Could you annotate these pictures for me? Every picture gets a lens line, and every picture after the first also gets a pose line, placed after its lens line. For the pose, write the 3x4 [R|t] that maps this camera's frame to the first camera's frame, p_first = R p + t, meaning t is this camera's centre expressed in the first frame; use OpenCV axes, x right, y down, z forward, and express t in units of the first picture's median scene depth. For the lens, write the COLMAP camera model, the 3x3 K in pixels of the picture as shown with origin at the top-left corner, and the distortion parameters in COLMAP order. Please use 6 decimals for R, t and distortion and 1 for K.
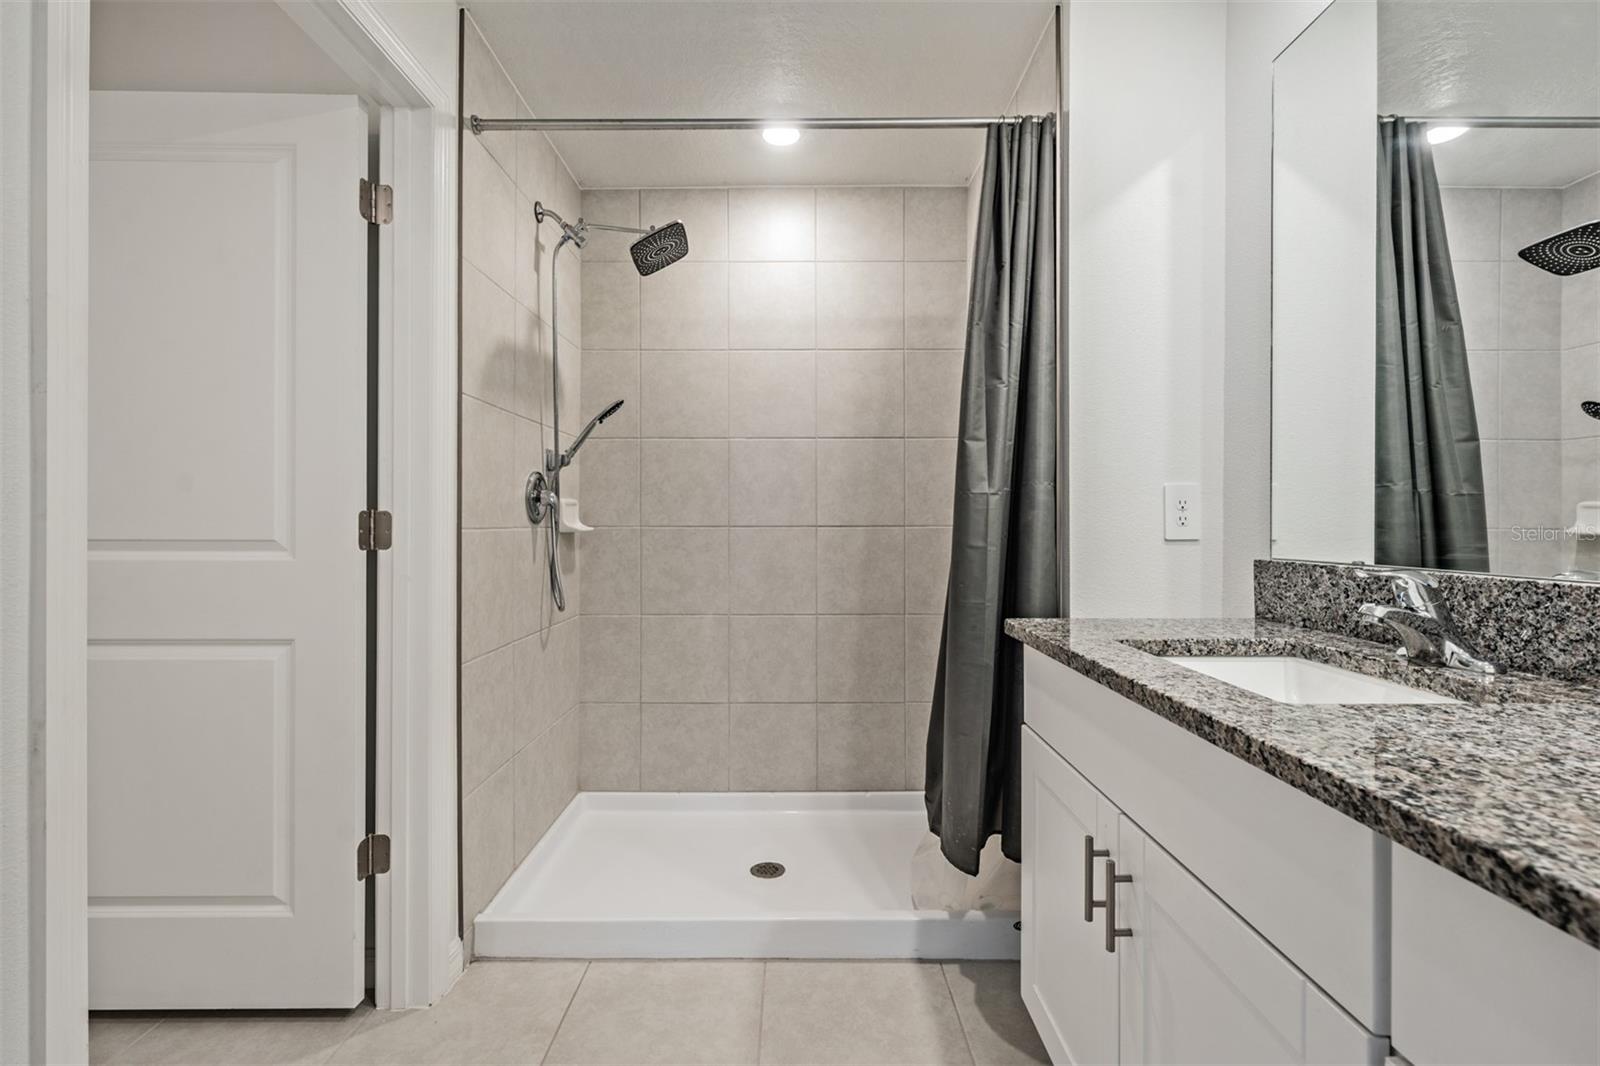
lens RADIAL K [[699.8, 0, 797.0], [0, 699.8, 524.1], [0, 0, 1]] dist [0.000040, 0.000283]
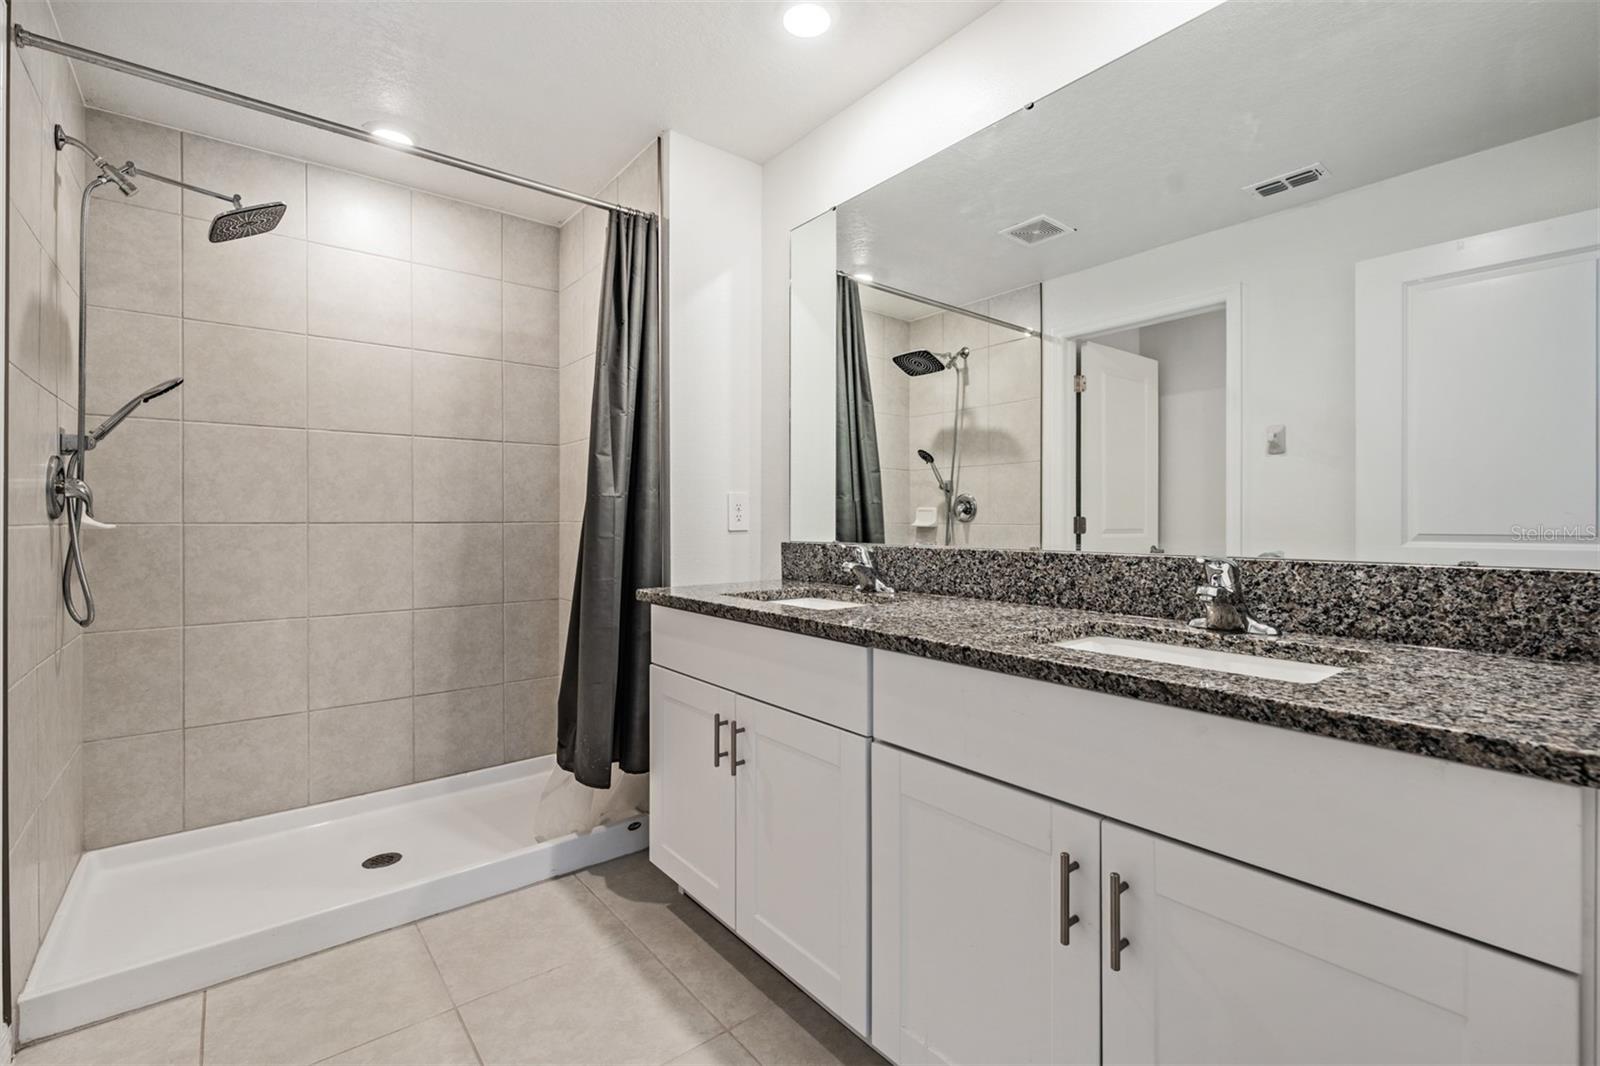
lens RADIAL K [[702.5, 0, 797.7], [0, 702.5, 522.9], [0, 0, 1]] dist [-0.001355, -0.000582]
pose [[0.778630, -0.001994, 0.627481, -0.278592], [0.001272, 0.999998, 0.001600, 0.003916], [-0.627483, -0.000448, 0.778630, -0.229247]]
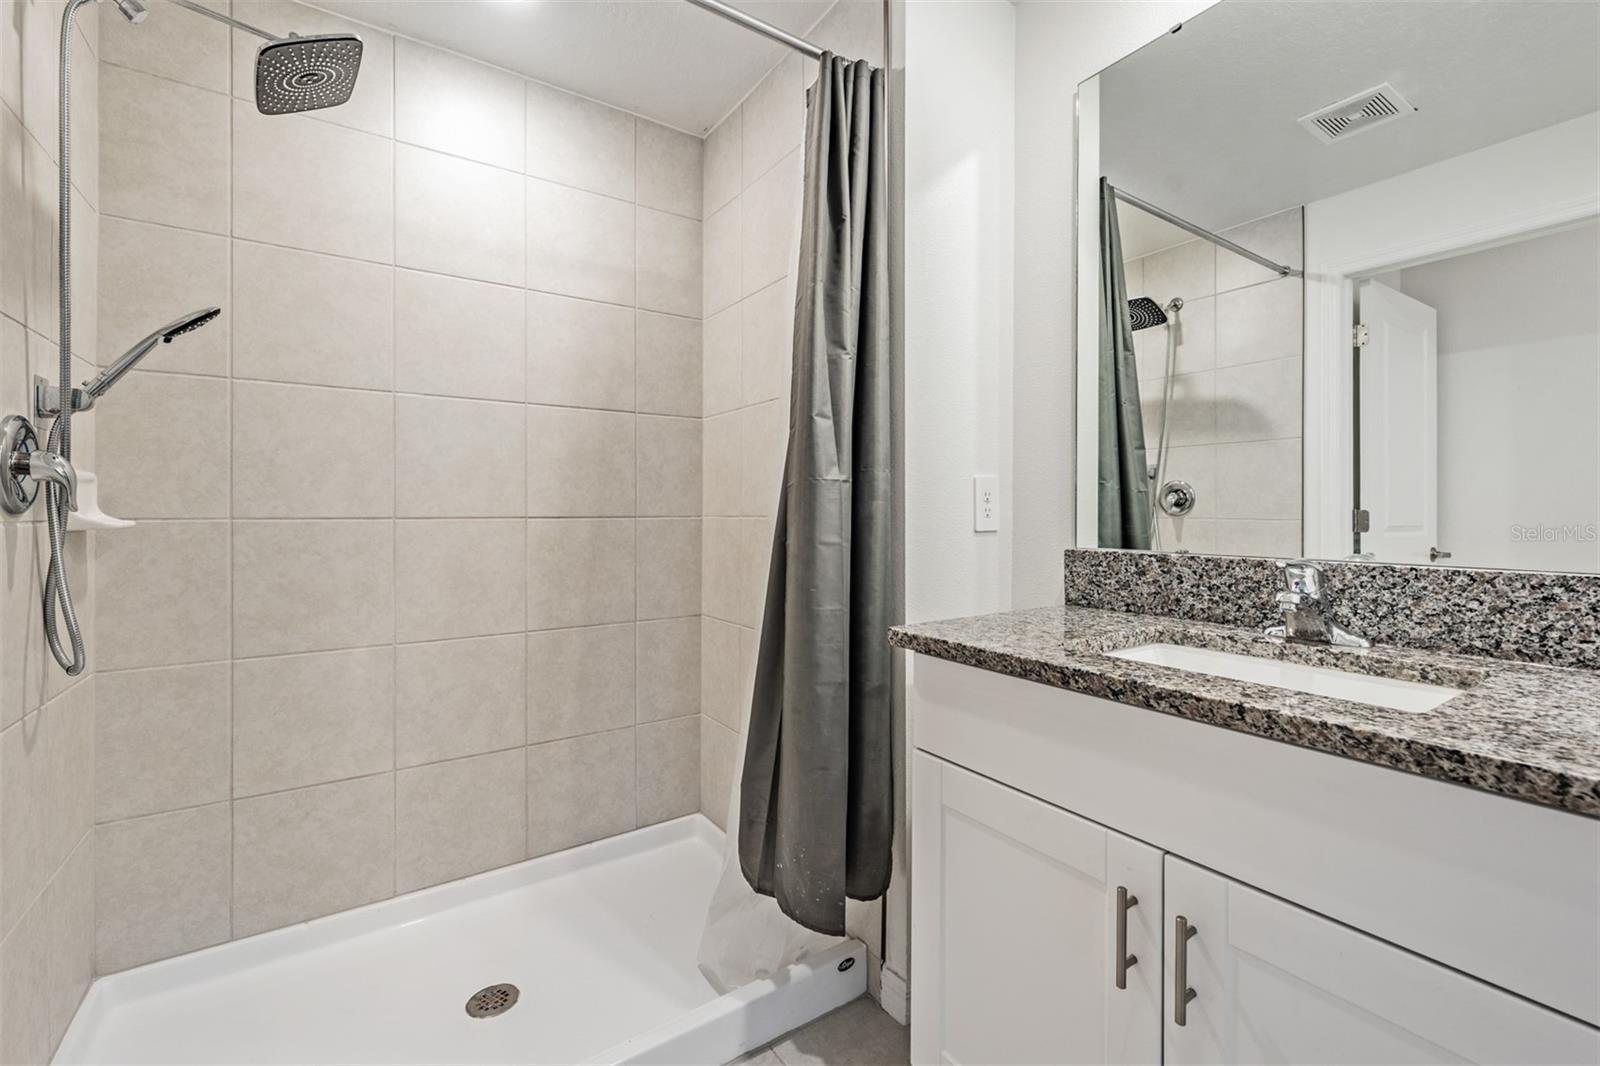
lens RADIAL K [[674.7, 0, 792.8], [0, 674.7, 513.3], [0, 0, 1]] dist [-0.000488, -0.000130]
pose [[0.828048, 0.000272, 0.560657, -0.230494], [-0.000908, 0.999999, 0.000857, -0.003927], [-0.560656, -0.001219, 0.828048, 0.343676]]
